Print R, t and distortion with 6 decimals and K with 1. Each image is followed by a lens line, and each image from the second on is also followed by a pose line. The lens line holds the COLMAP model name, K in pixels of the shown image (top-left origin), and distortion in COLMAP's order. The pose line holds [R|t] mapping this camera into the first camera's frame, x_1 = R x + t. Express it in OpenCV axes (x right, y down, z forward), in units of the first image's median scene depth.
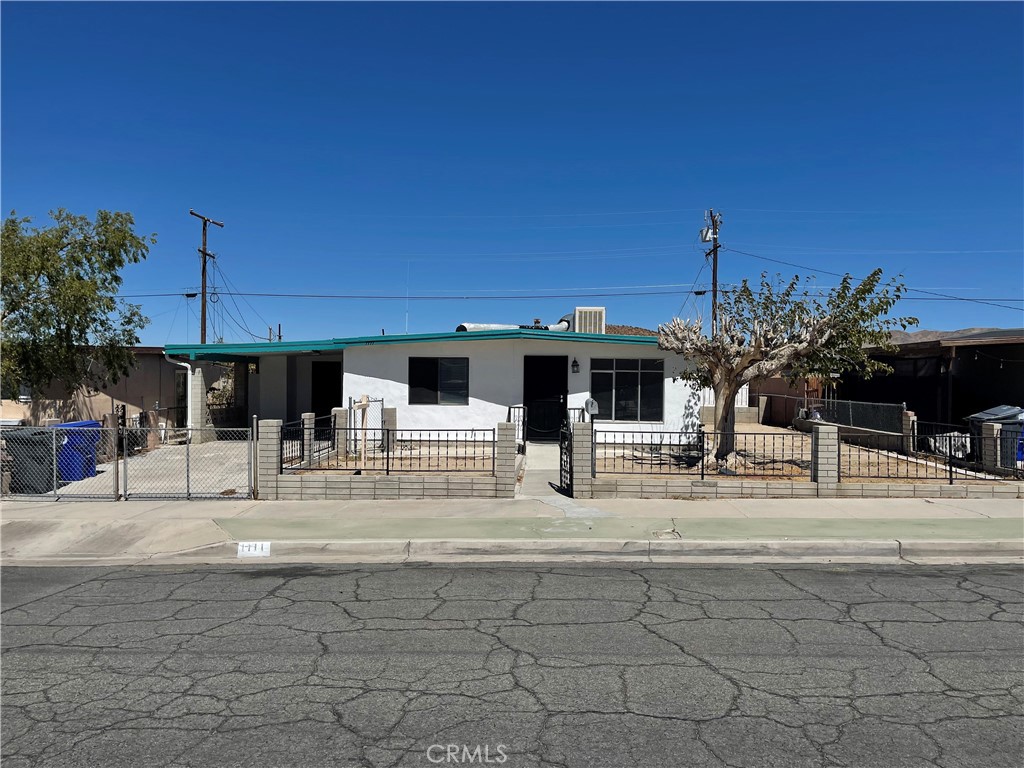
lens RADIAL K [[775.8, 0, 508.0], [0, 775.8, 382.7], [0, 0, 1]] dist [0.065931, -0.083804]
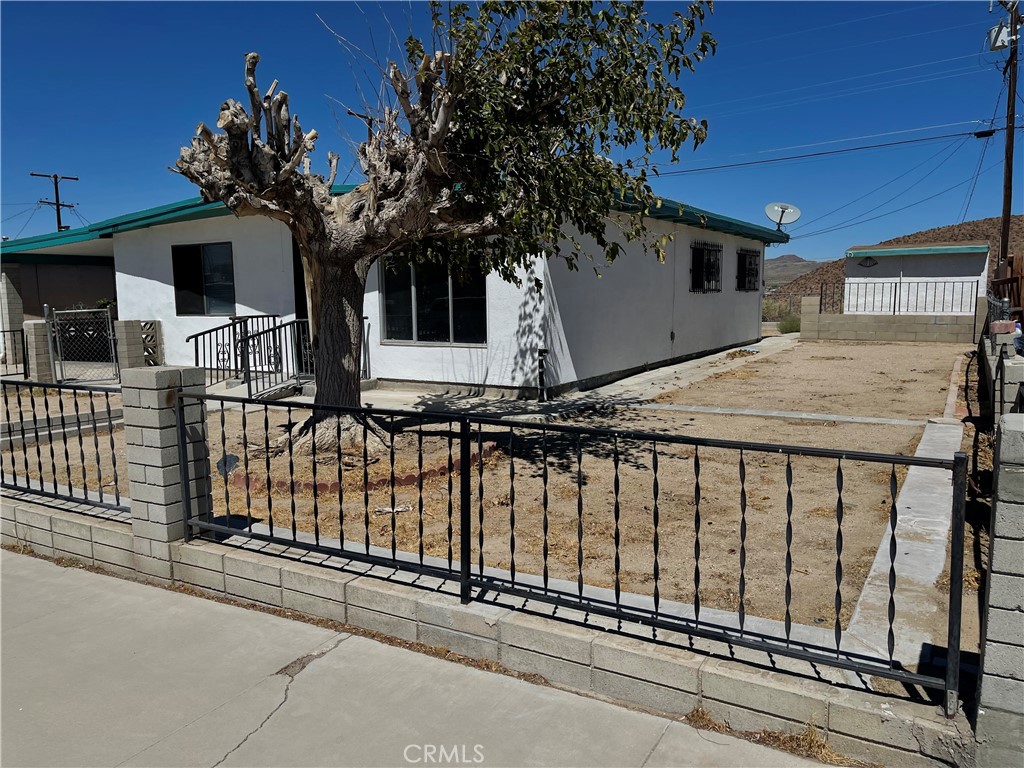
lens RADIAL K [[775.8, 0, 514.8], [0, 775.8, 388.0], [0, 0, 1]] dist [0.065931, -0.083804]
pose [[0.883015, 0.032466, -0.468220, 0.468201], [0.021207, 0.993826, 0.108904, 0.022871], [0.468865, -0.106093, 0.876875, 0.535556]]
